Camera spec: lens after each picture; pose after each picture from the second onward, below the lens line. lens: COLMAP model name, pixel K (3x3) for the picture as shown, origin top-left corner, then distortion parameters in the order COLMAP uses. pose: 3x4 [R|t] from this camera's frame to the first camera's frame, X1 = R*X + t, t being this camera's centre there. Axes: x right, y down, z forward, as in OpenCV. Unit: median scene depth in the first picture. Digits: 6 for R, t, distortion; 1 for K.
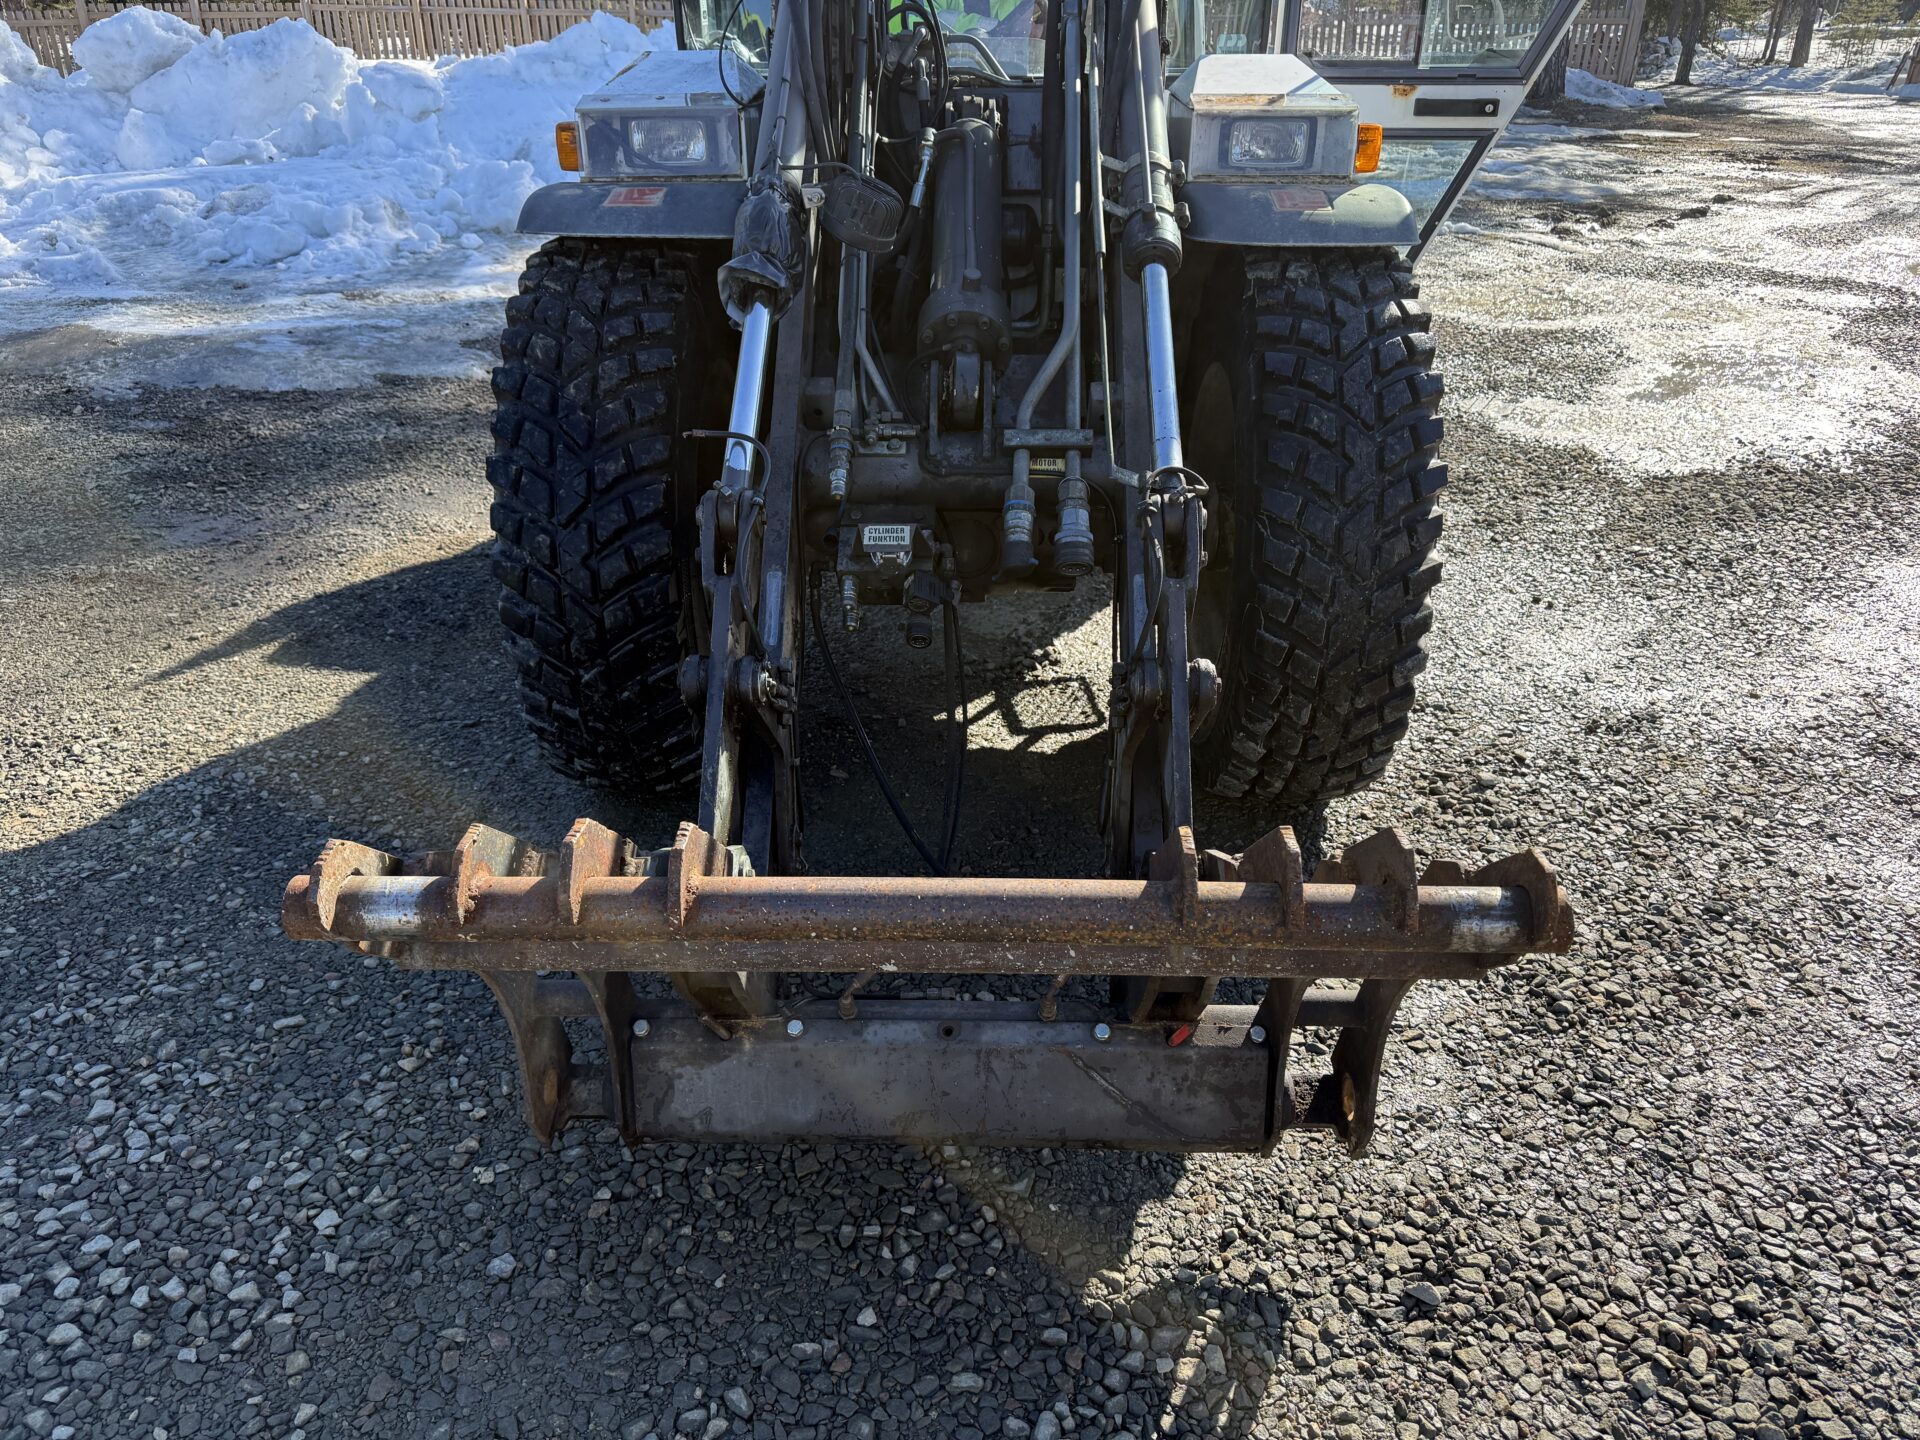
lens RADIAL K [[1361.3, 0, 959.8], [0, 1361.3, 745.4], [0, 0, 1]] dist [0.048744, -0.053446]
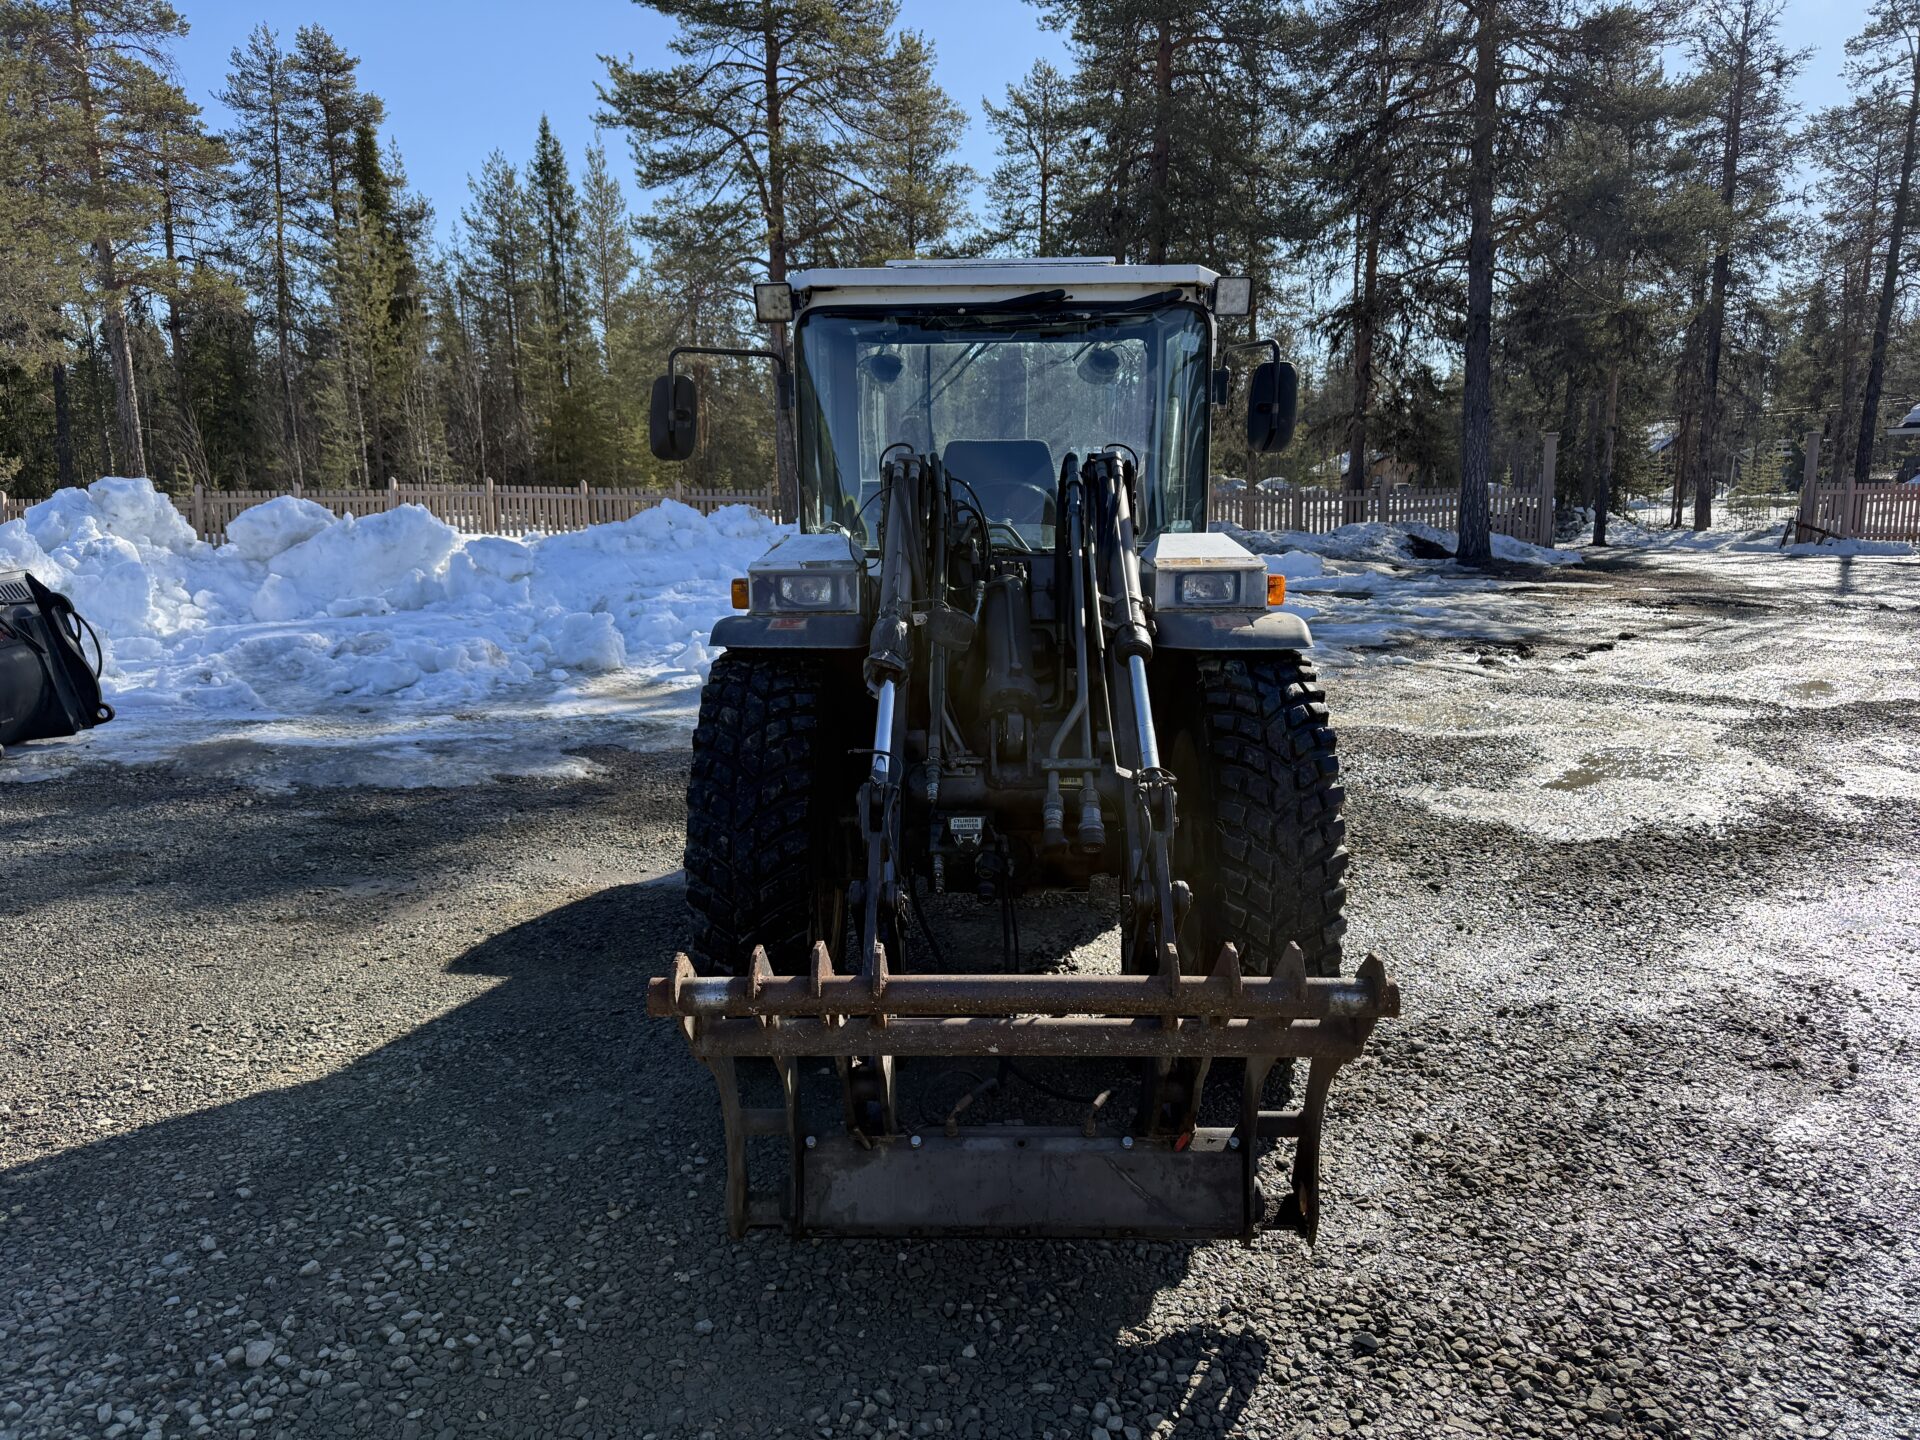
lens RADIAL K [[1361.3, 0, 965.4], [0, 1361.3, 720.3], [0, 0, 1]] dist [0.048744, -0.053446]
pose [[0.999940, -0.007768, 0.007726, -0.060036], [0.009825, 0.947817, -0.318665, 0.195898], [-0.004848, 0.318722, 0.947836, -0.417153]]
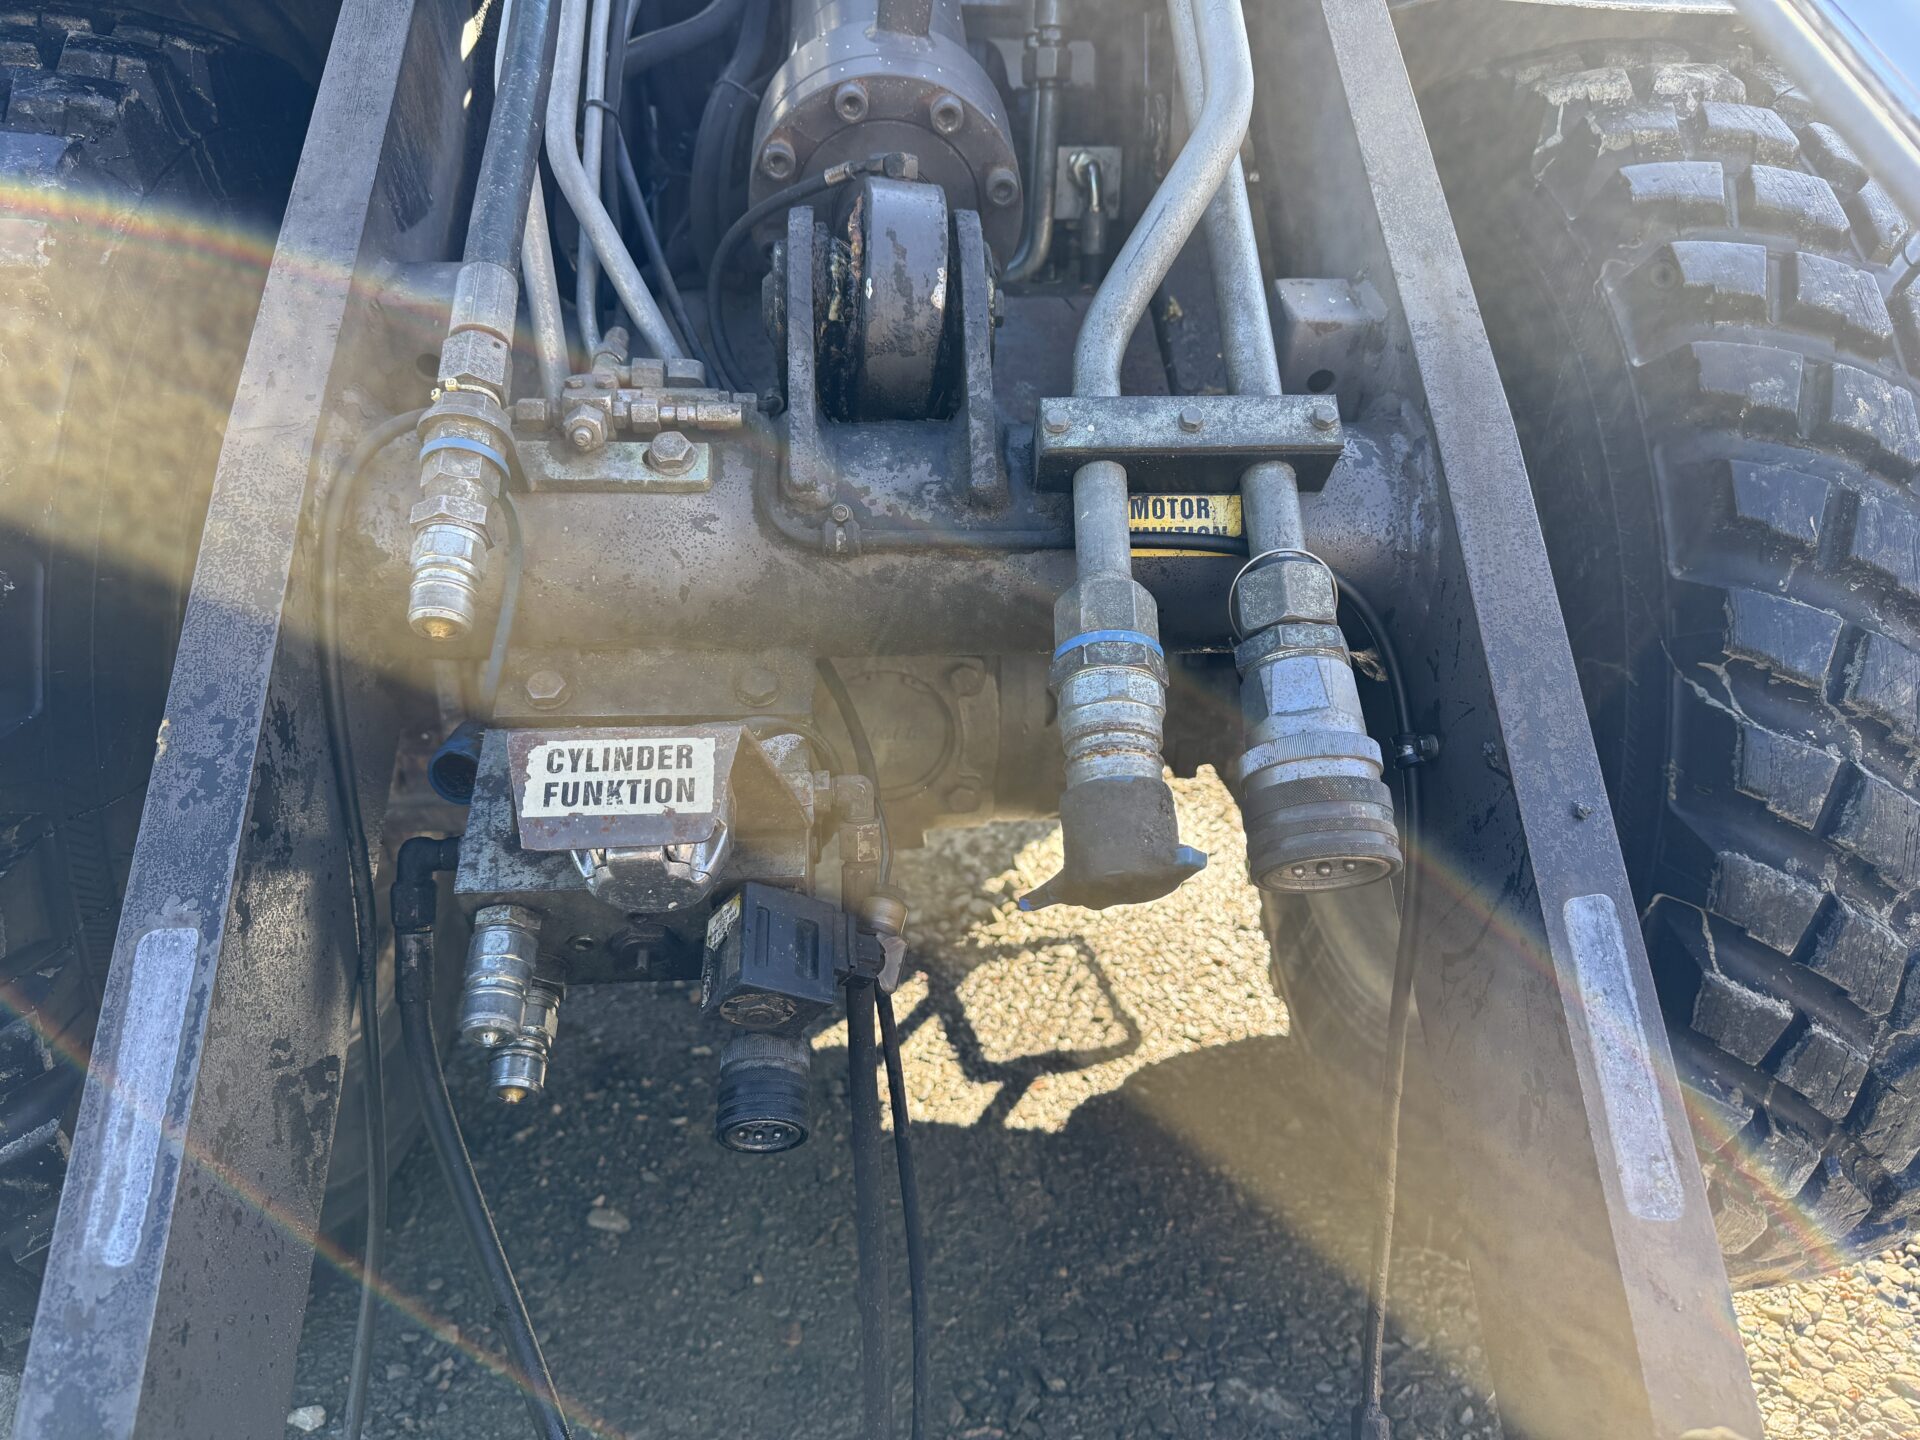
lens RADIAL K [[1361.3, 0, 955.6], [0, 1361.3, 714.1], [0, 0, 1]] dist [0.048744, -0.053446]
pose [[0.995927, -0.019443, 0.088041, -0.012849], [0.029169, 0.993440, -0.110568, -0.123861], [-0.085314, 0.112686, 0.989961, 0.677326]]
